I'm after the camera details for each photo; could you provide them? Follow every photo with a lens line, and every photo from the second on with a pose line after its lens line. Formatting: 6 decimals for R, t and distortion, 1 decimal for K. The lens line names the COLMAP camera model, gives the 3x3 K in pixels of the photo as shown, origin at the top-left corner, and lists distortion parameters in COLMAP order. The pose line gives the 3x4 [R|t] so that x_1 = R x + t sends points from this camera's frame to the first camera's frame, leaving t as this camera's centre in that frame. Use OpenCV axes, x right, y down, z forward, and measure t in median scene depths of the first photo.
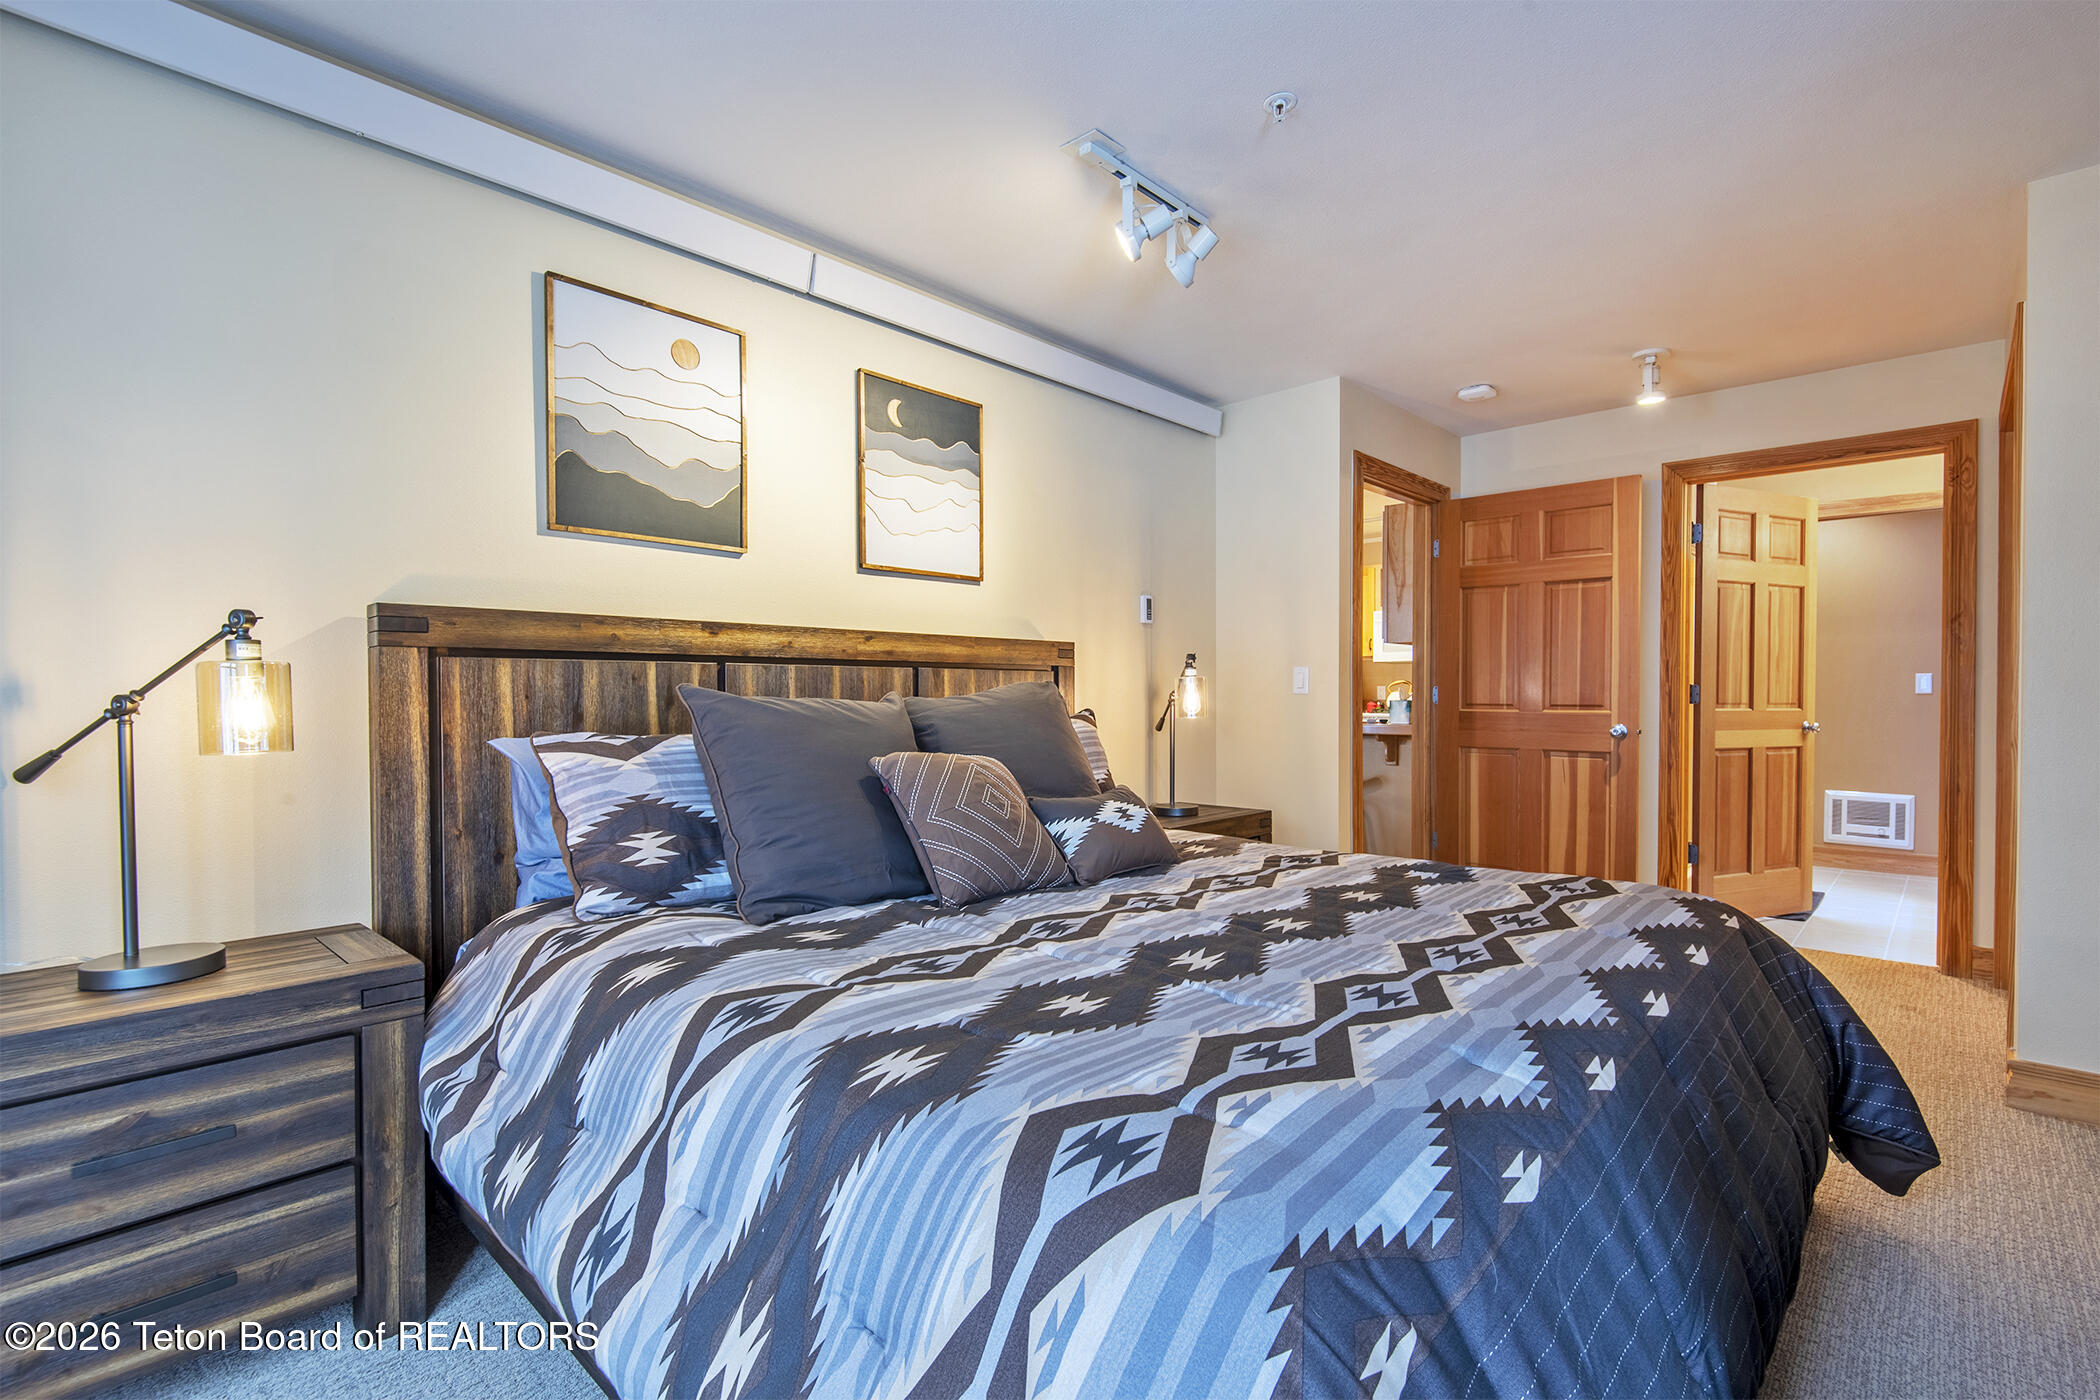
lens RADIAL K [[978.8, 0, 1046.2], [0, 978.8, 709.3], [0, 0, 1]] dist [0.025824, -0.000366]
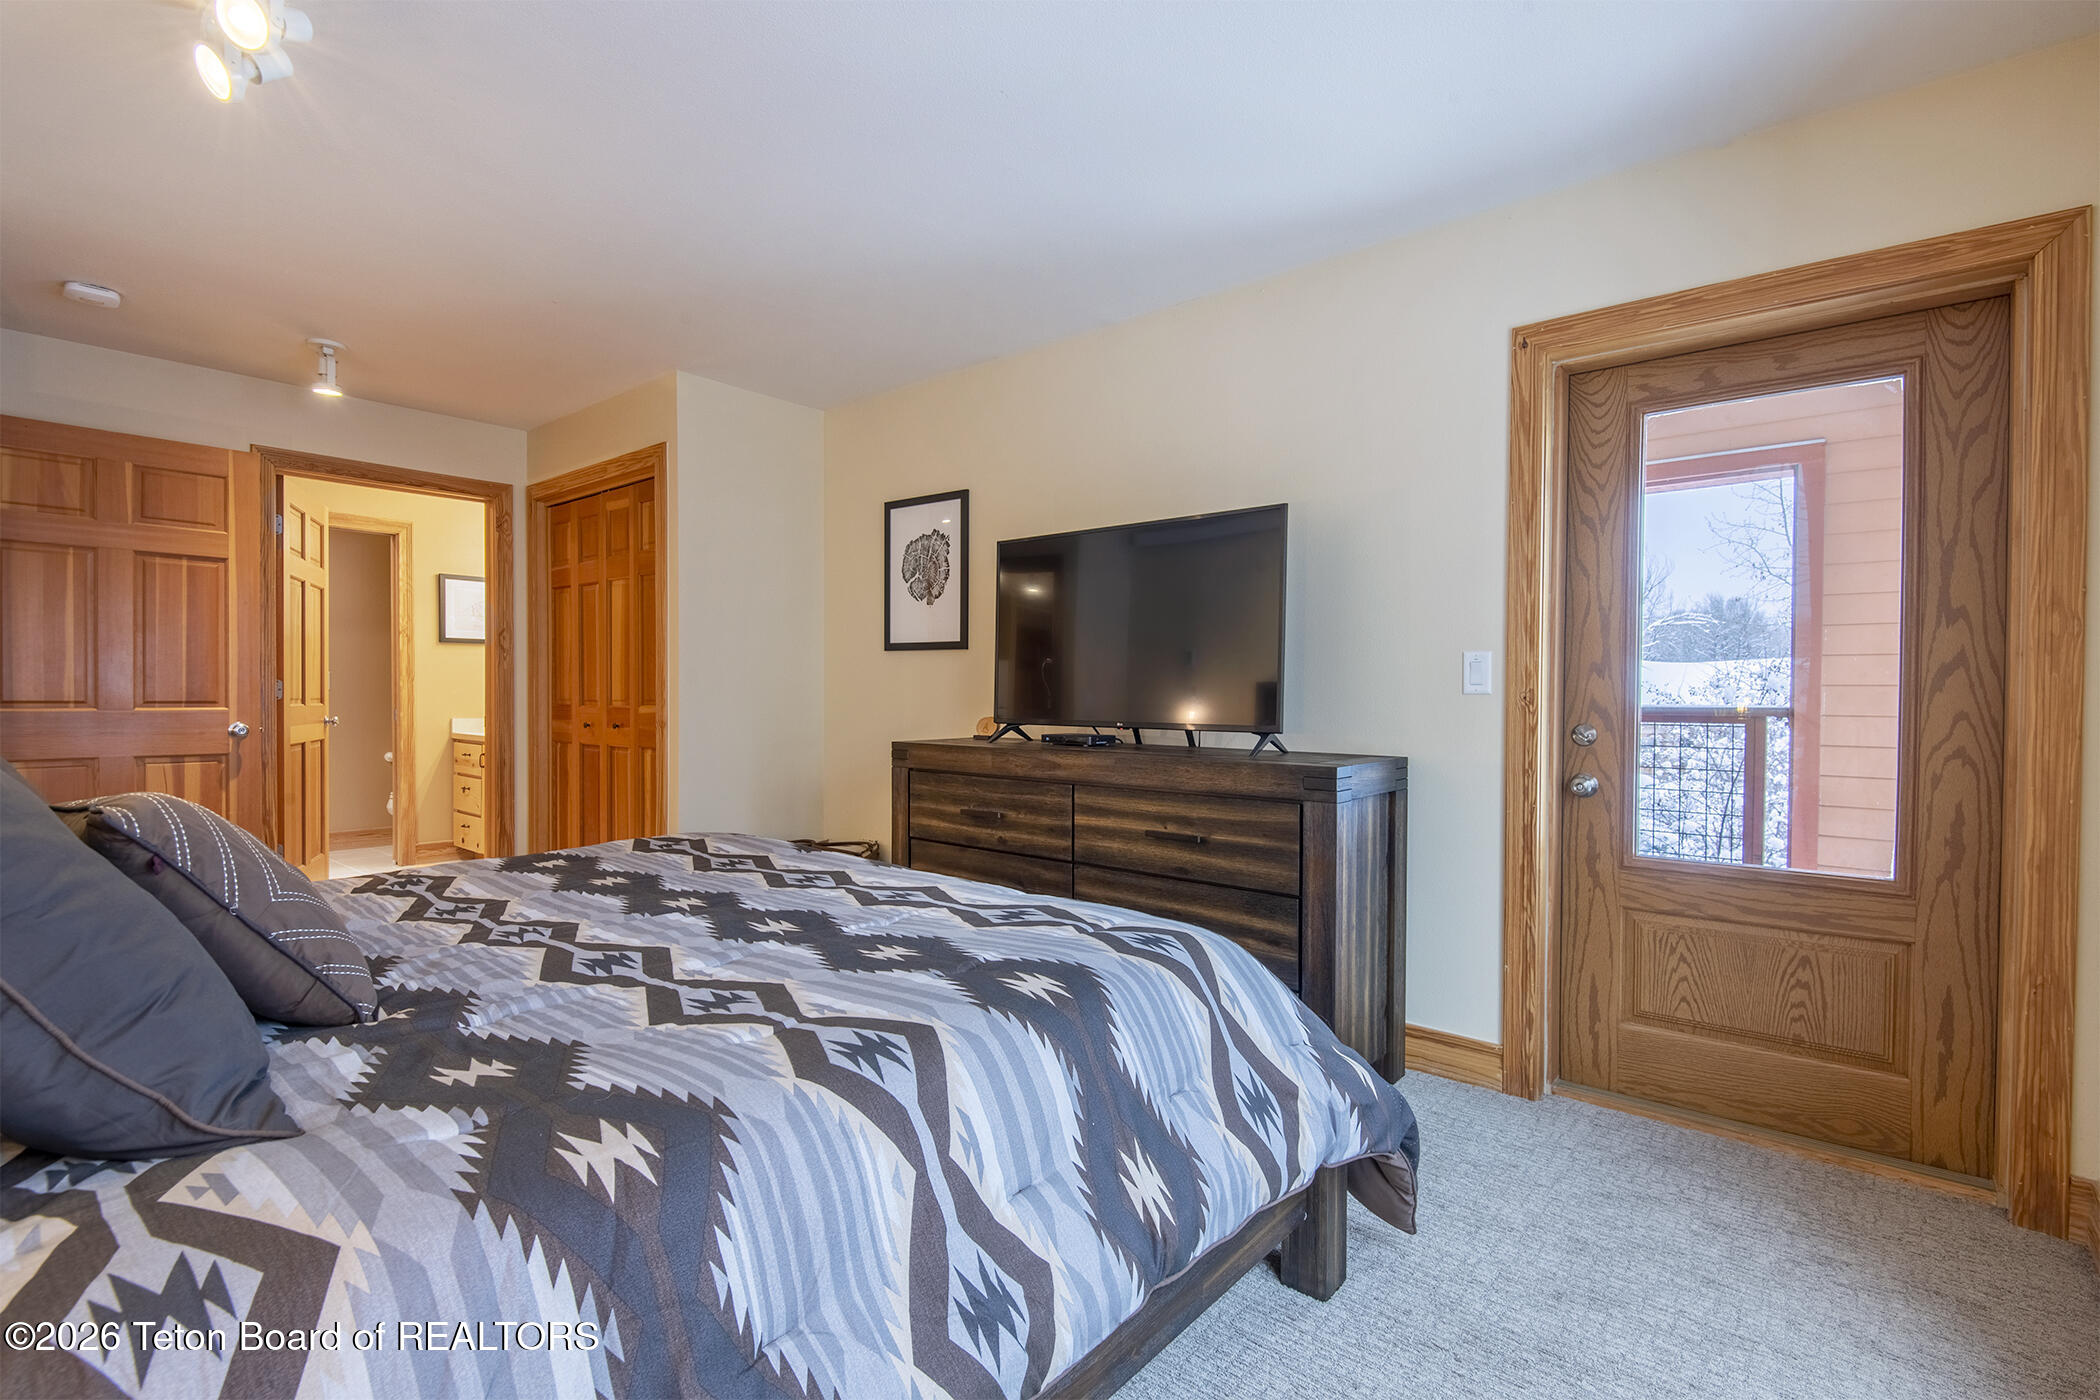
lens RADIAL K [[1026.3, 0, 1050.0], [0, 1026.3, 700.0], [0, 0, 1]] dist [0.029700, 0.000108]
pose [[-0.010871, -0.005005, 0.999928, -0.376648], [0.013643, 0.999894, 0.005153, 0.000235], [-0.999848, 0.013698, -0.010802, 0.250741]]
